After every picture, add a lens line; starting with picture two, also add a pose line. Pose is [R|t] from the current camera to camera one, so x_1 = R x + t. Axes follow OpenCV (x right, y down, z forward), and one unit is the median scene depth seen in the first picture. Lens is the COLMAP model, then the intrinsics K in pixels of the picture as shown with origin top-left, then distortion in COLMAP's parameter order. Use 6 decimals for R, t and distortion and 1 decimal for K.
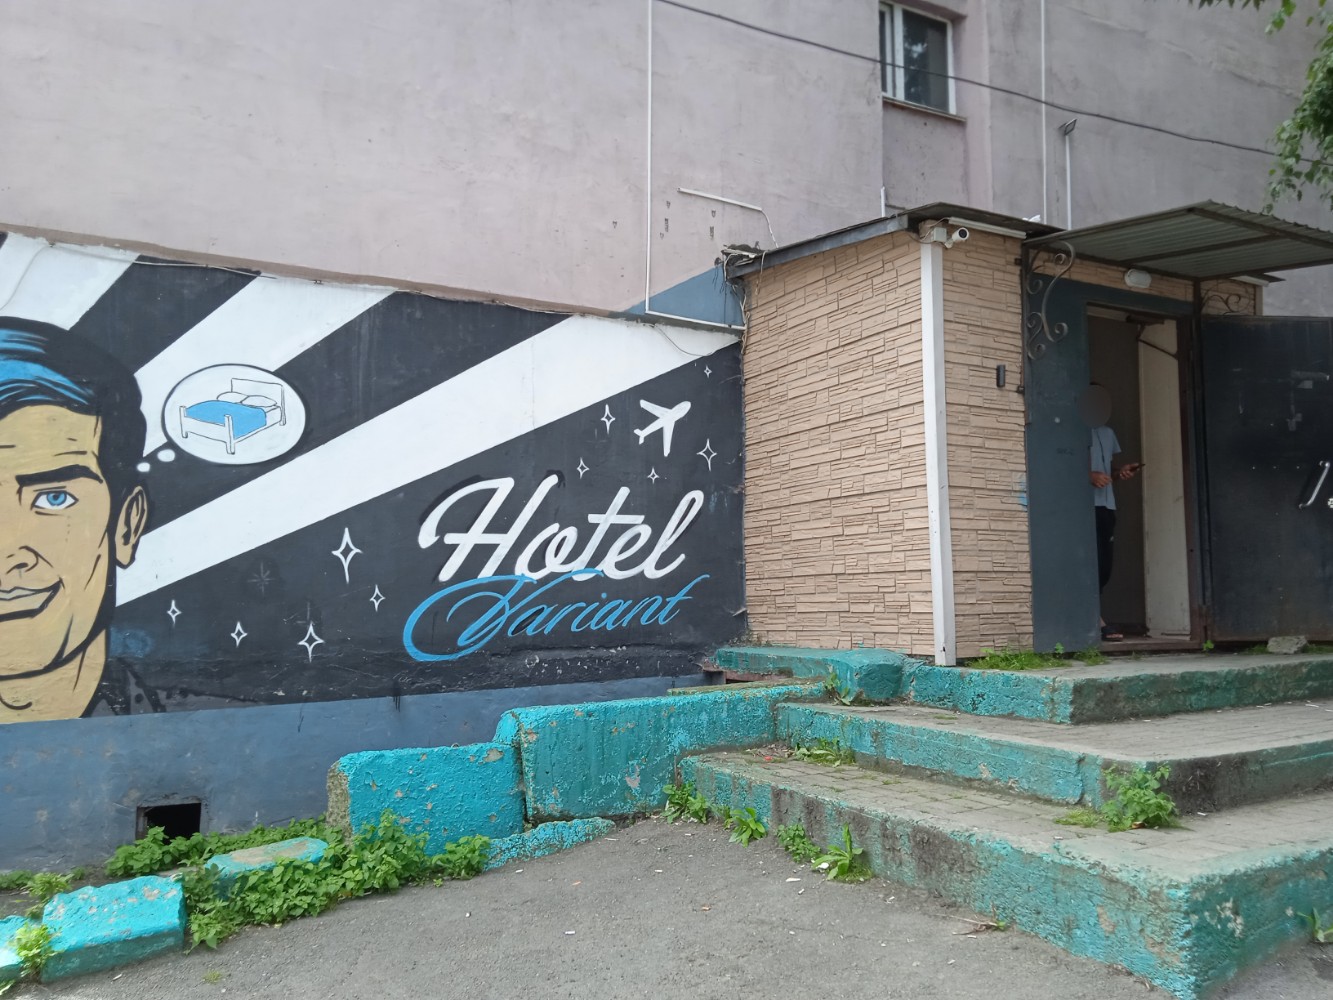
lens RADIAL K [[1098.9, 0, 666.5], [0, 1098.9, 500.0], [0, 0, 1]] dist [0.007804, 0.000988]
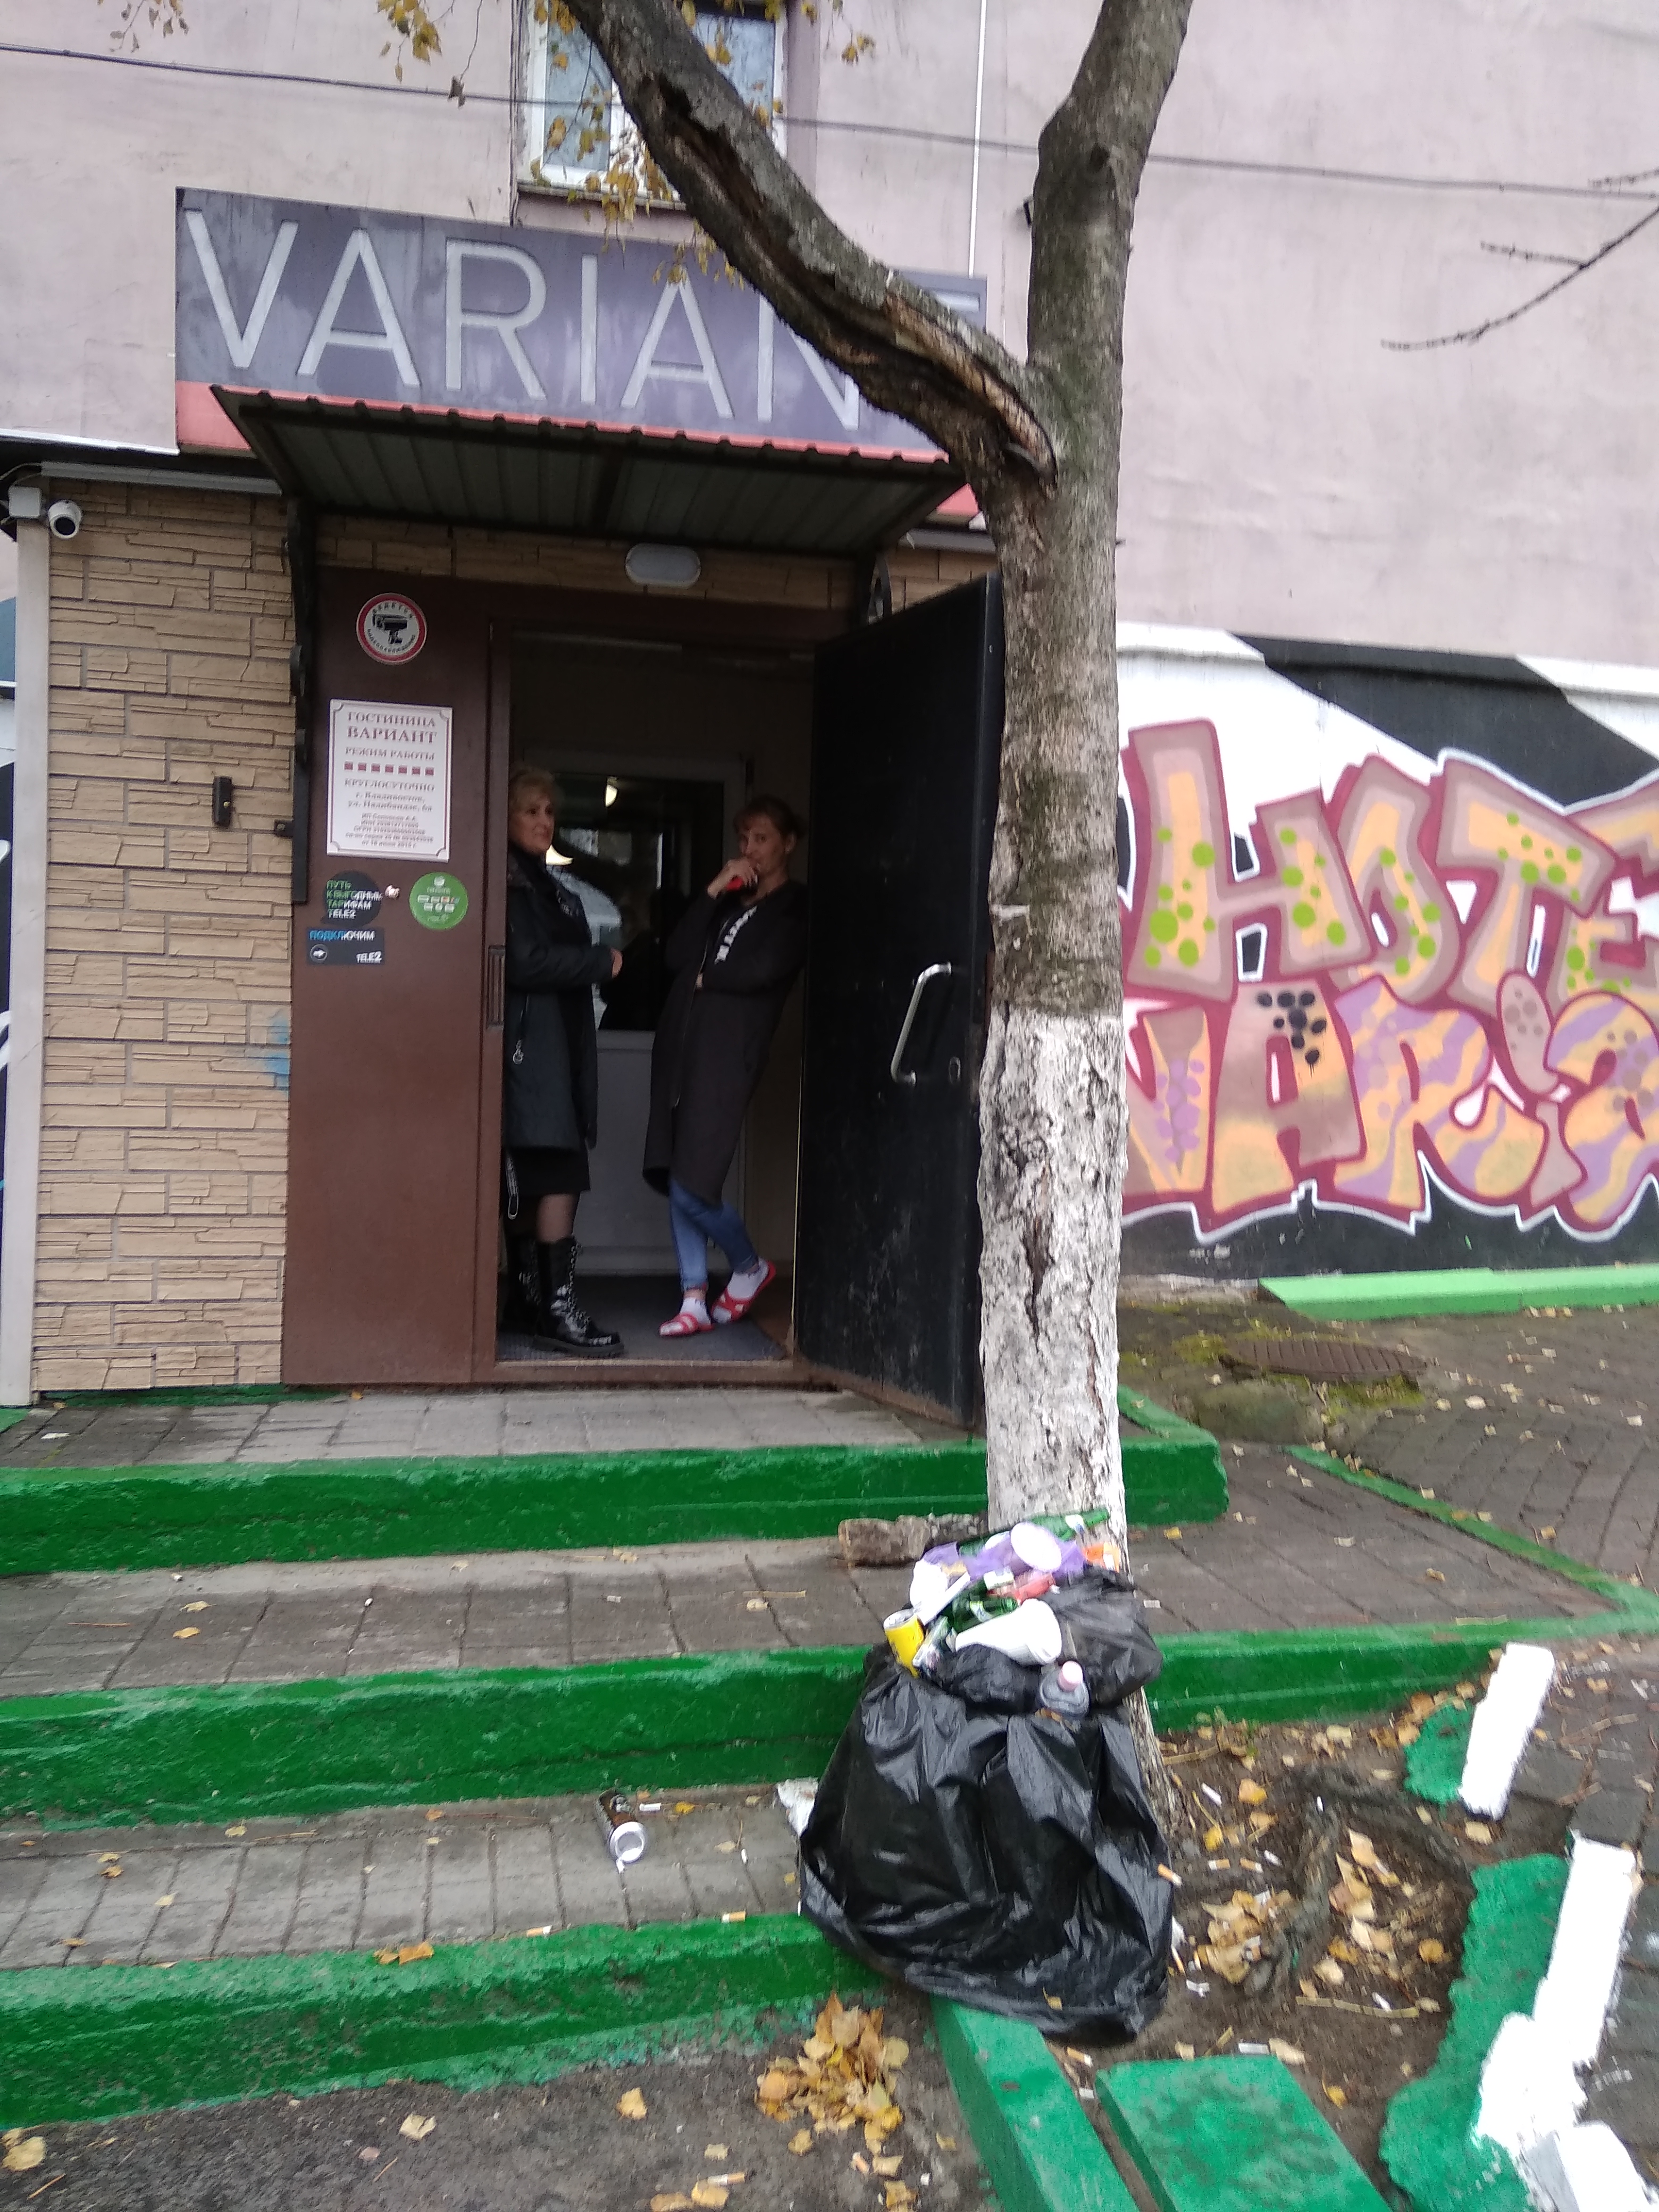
lens RADIAL K [[1724.7, 0, 829.5], [0, 1724.7, 1106.0], [0, 0, 1]] dist [0.004966, -0.003129]
pose [[0.947311, 0.048580, -0.316610, 0.788578], [-0.011875, 0.993079, 0.116843, -0.072325], [0.320095, -0.106927, 0.941332, 0.374069]]
